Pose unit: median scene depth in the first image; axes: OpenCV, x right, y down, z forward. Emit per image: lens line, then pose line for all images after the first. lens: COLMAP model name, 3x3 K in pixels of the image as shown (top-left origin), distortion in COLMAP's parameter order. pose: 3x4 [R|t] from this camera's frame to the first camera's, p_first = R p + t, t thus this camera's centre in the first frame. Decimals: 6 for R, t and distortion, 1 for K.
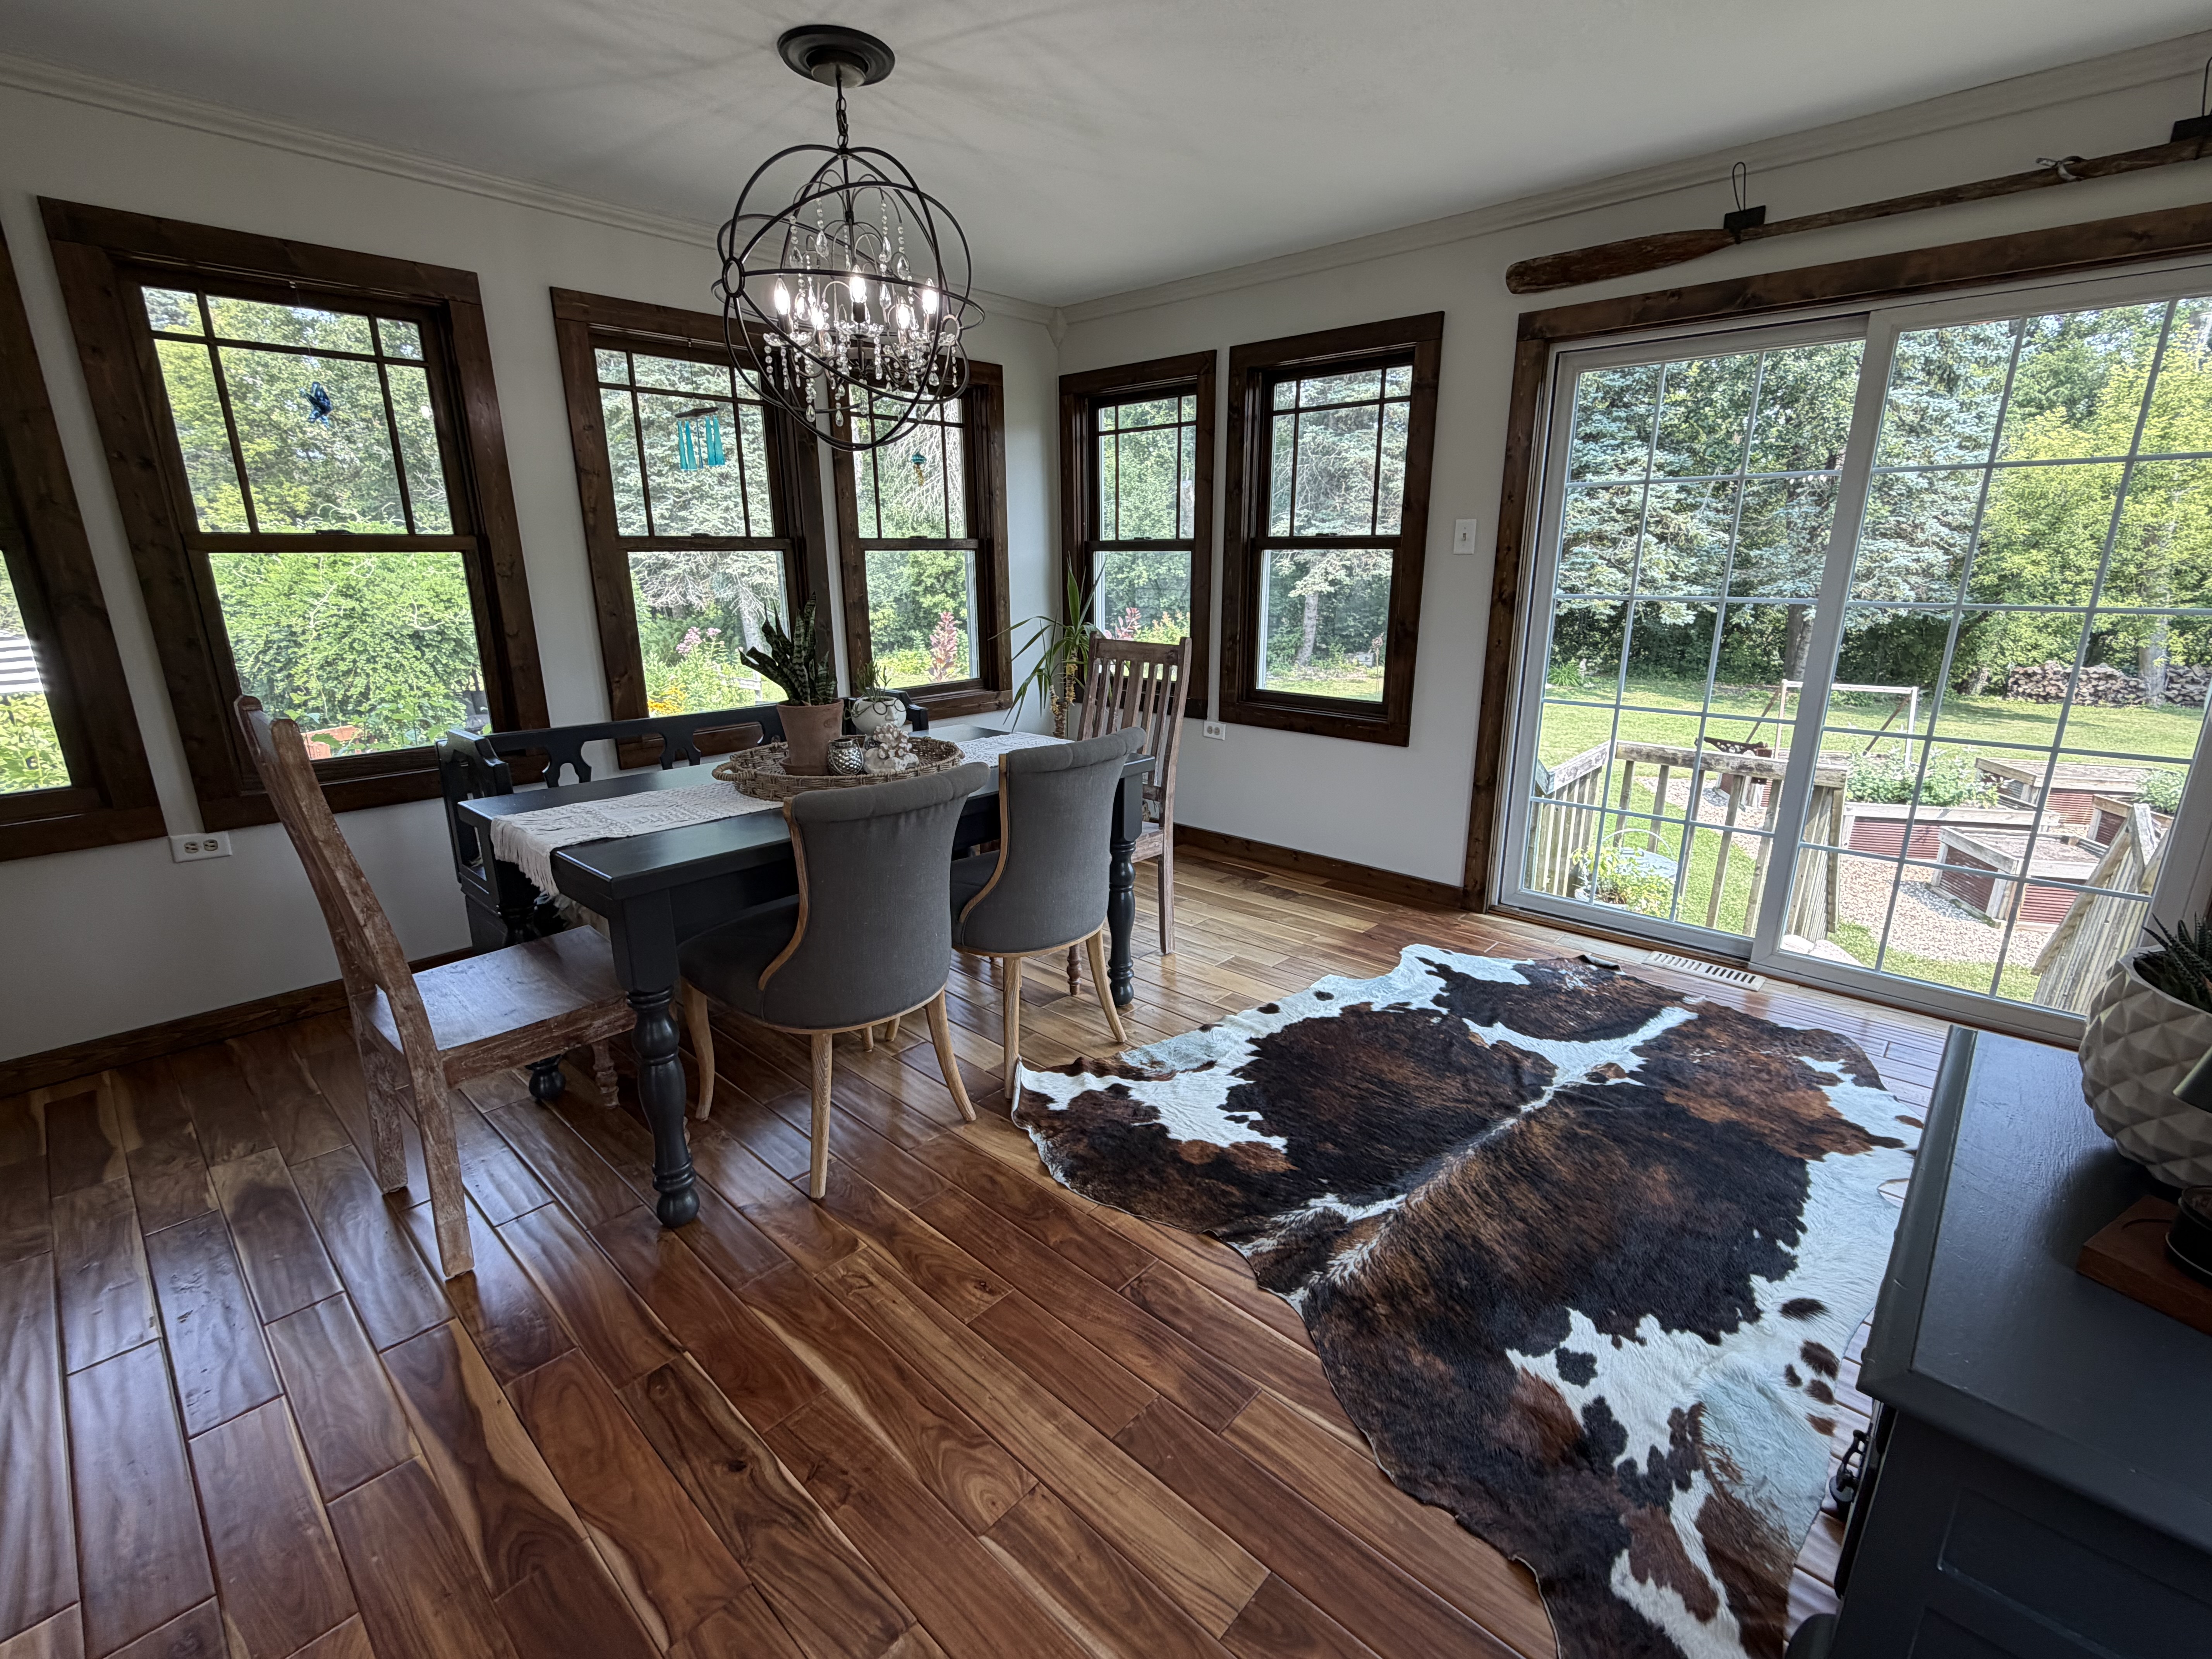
lens RADIAL K [[985.1, 0, 1106.2], [0, 985.1, 830.8], [0, 0, 1]] dist [0.001575, -0.000036]
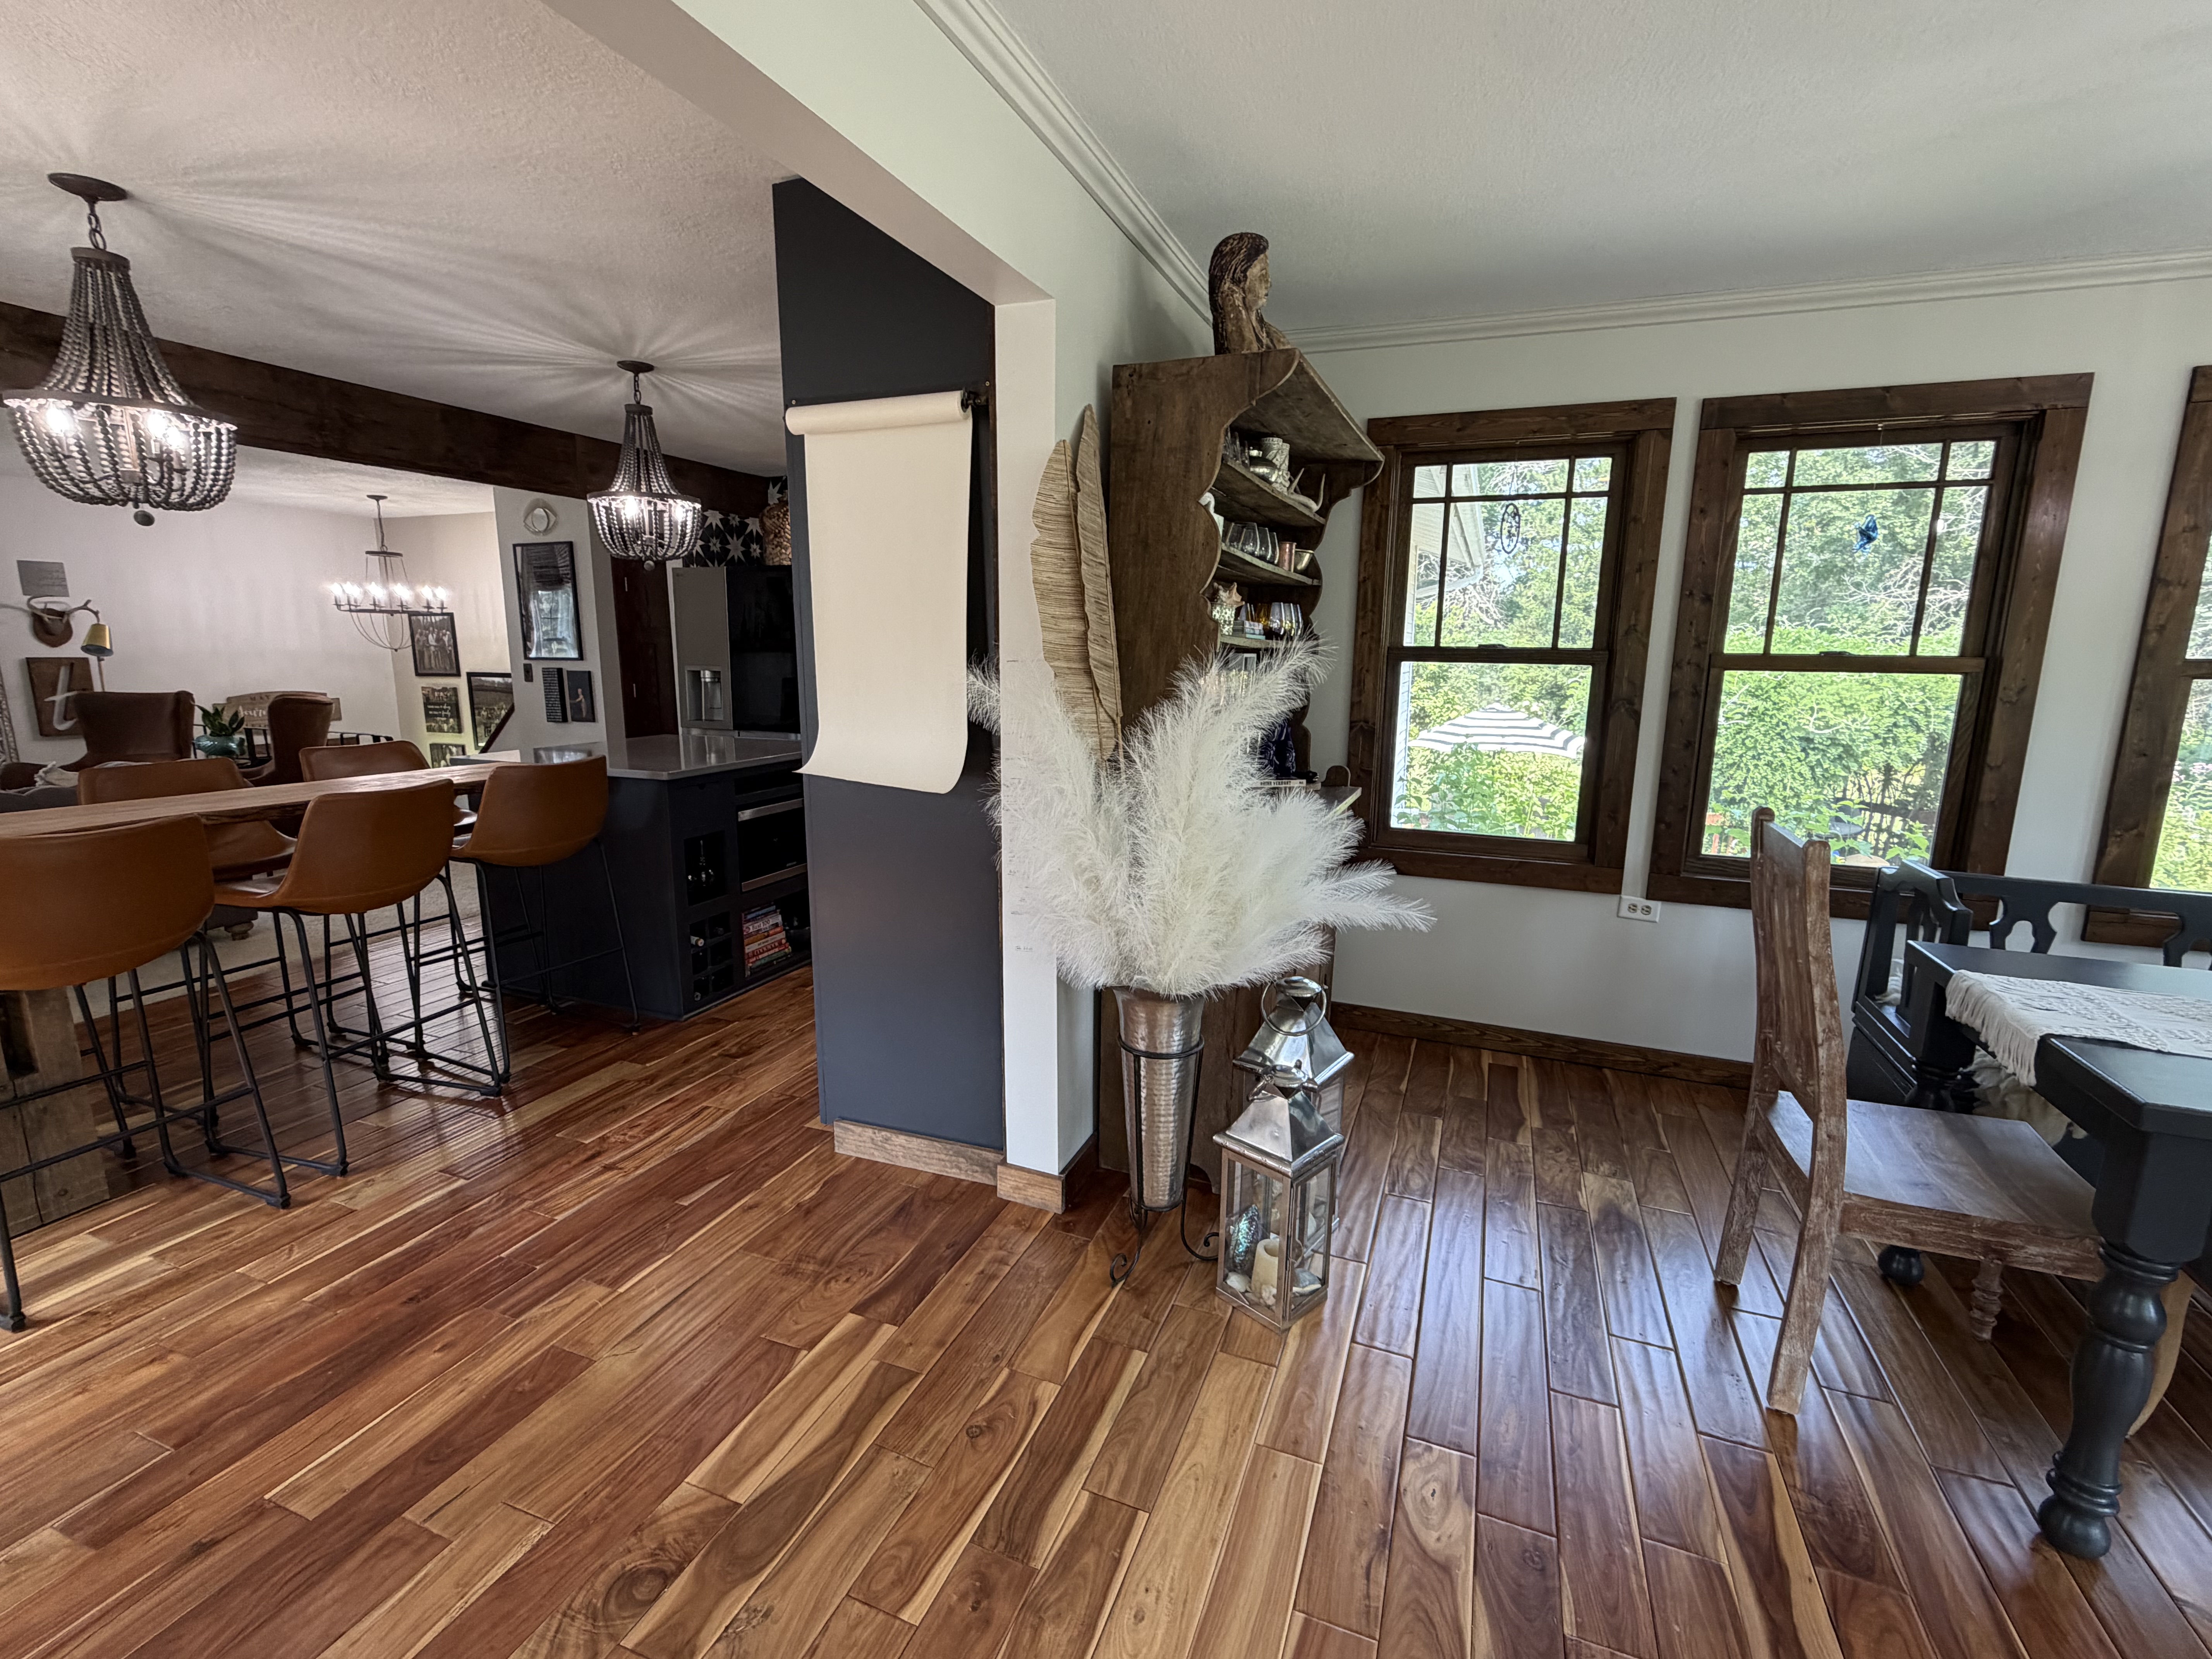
lens RADIAL K [[985.1, 0, 1107.9], [0, 985.1, 831.8], [0, 0, 1]] dist [0.001575, -0.000036]
pose [[0.371788, 0.183978, -0.909904, -0.093228], [-0.265994, 0.960179, 0.085458, -0.005076], [0.889394, 0.210257, 0.405920, -0.084377]]
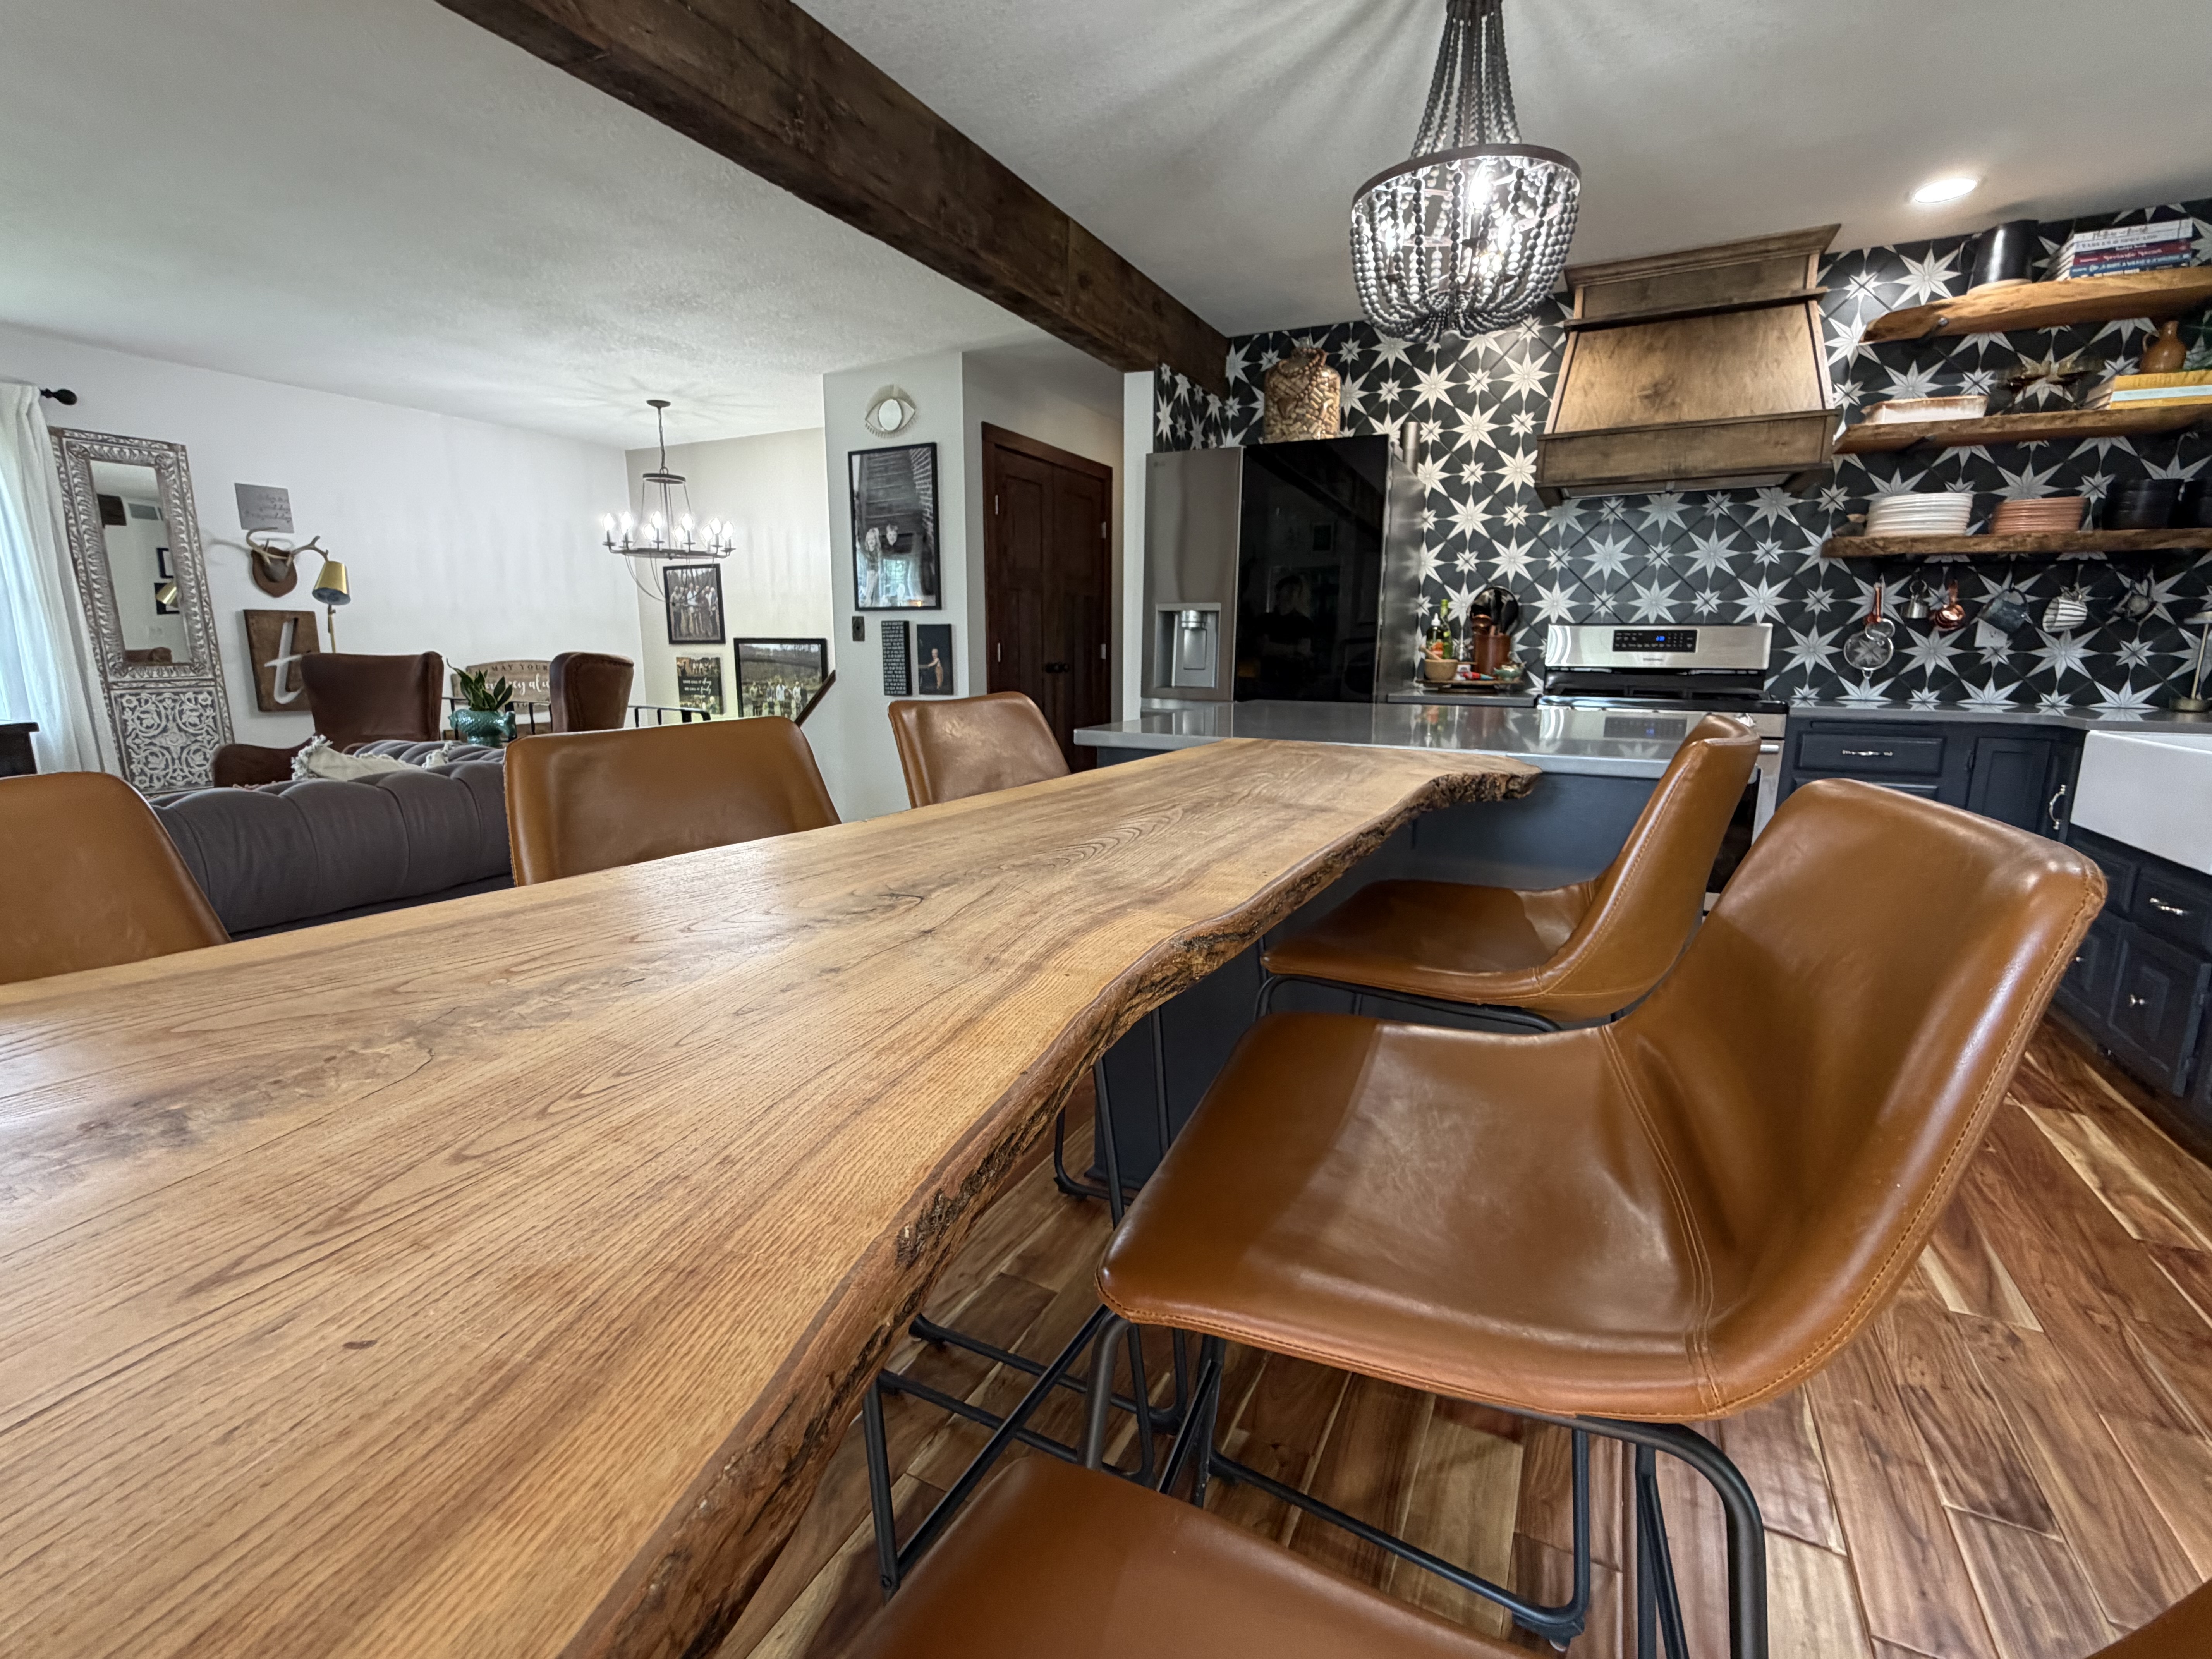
lens RADIAL K [[985.1, 0, 1102.4], [0, 985.1, 830.7], [0, 0, 1]] dist [0.001575, -0.000036]
pose [[0.278453, 0.191092, -0.941248, -0.476868], [-0.270943, 0.955833, 0.113899, 0.093111], [0.921441, 0.223308, 0.317930, -0.268441]]
